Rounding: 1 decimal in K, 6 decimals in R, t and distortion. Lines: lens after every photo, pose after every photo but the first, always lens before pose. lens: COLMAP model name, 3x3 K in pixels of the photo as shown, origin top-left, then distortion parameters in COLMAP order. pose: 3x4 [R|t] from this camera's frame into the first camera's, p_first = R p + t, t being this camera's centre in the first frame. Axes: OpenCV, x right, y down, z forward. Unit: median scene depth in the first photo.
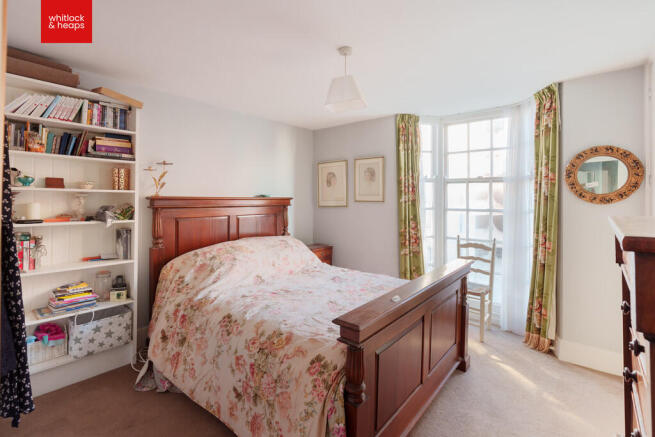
lens RADIAL K [[309.5, 0, 326.9], [0, 309.5, 194.4], [0, 0, 1]] dist [-0.024066, -0.000088]
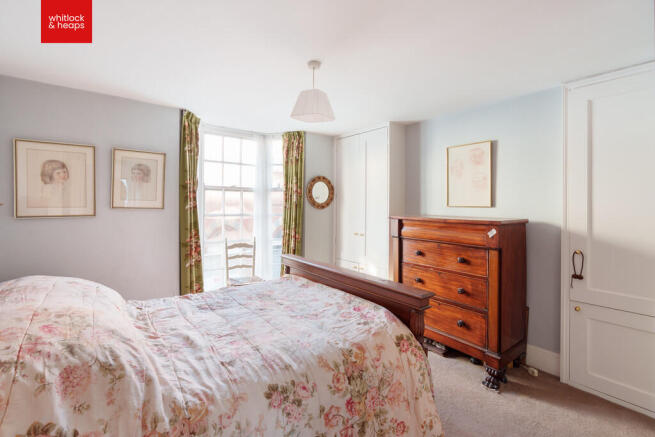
lens RADIAL K [[295.0, 0, 323.3], [0, 295.0, 200.3], [0, 0, 1]] dist [-0.019913, 0.000060]
pose [[0.212229, 0.015836, 0.977092, -0.567039], [-0.026486, 0.999595, -0.010448, -0.001385], [-0.976861, -0.023662, 0.212562, 0.478194]]
